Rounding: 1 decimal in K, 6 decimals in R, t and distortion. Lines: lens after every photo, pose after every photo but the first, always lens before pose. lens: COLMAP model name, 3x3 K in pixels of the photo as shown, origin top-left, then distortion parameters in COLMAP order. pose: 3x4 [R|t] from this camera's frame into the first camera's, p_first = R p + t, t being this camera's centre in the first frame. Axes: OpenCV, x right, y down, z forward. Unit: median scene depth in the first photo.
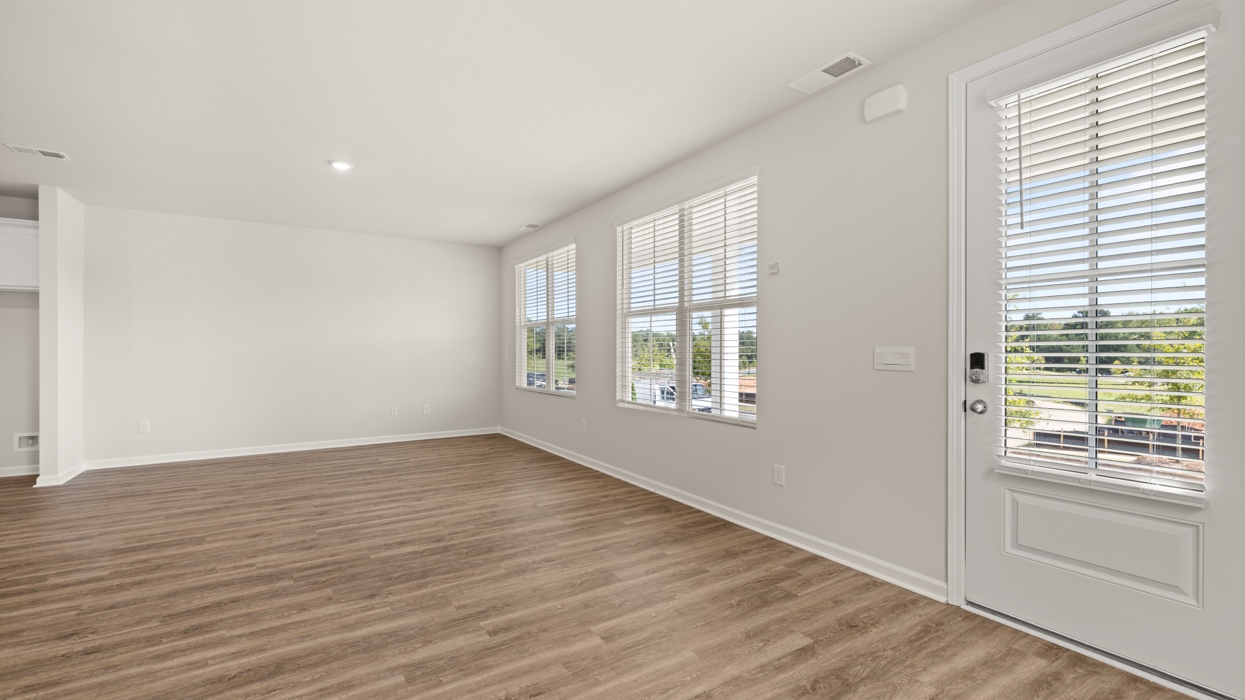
lens RADIAL K [[515.8, 0, 623.0], [0, 515.8, 352.3], [0, 0, 1]] dist [-0.003352, 0.000014]
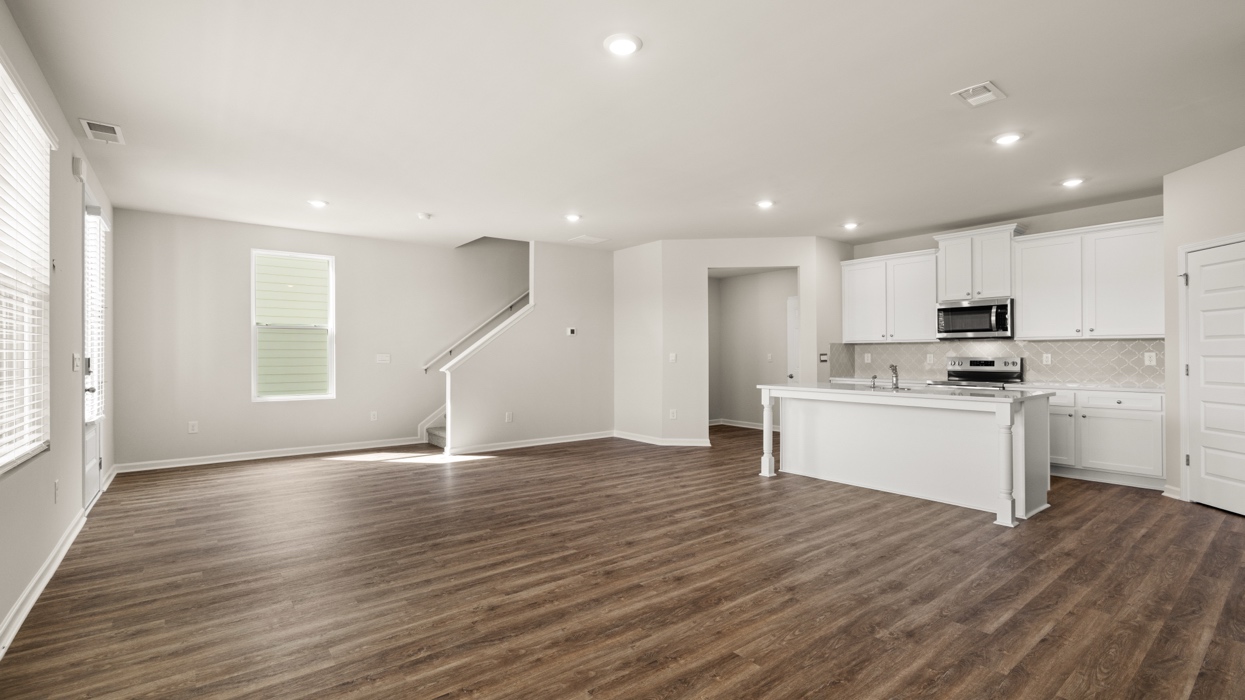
lens RADIAL K [[548.8, 0, 620.4], [0, 548.8, 351.4], [0, 0, 1]] dist [-0.001855, -0.000390]
pose [[-0.995641, 0.004124, -0.093181, -0.574644], [0.004446, 0.999985, -0.003249, -0.004029], [0.093167, -0.003649, -0.995644, 1.945694]]
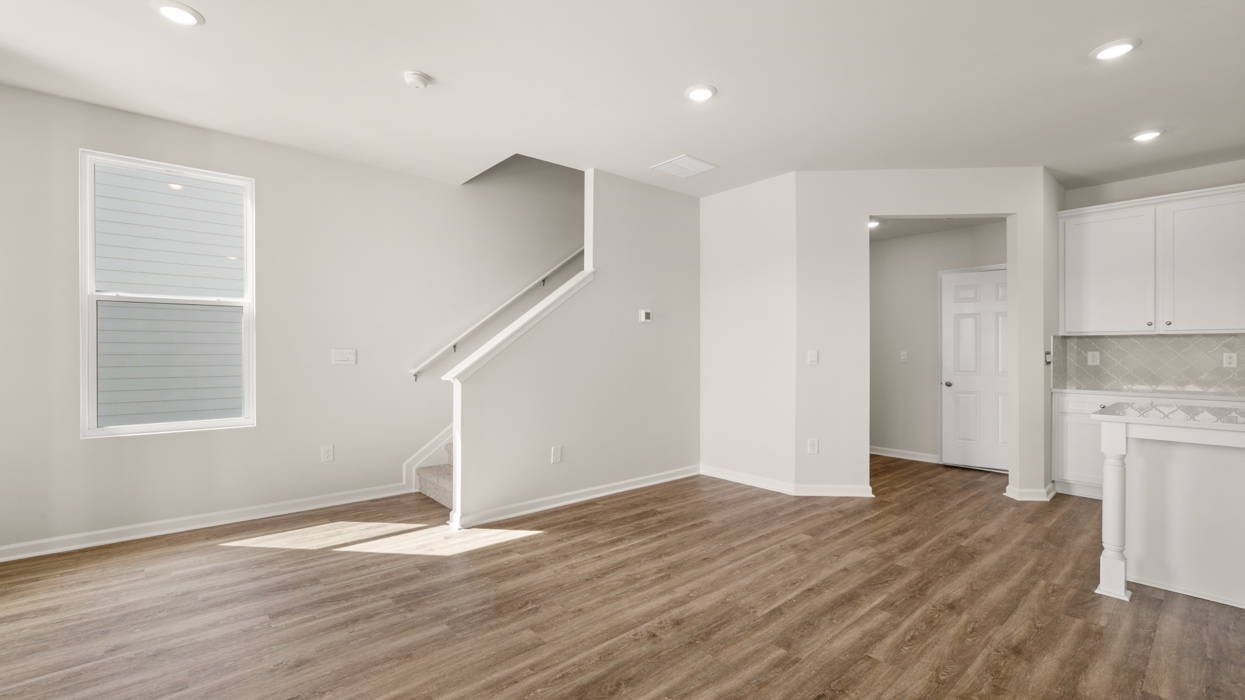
lens RADIAL K [[515.8, 0, 623.7], [0, 515.8, 354.5], [0, 0, 1]] dist [-0.003352, 0.000014]
pose [[-0.989747, 0.001691, -0.142818, -0.348098], [0.000765, 0.999978, 0.006543, -0.000645], [0.142826, 0.006367, -0.989727, 1.086684]]
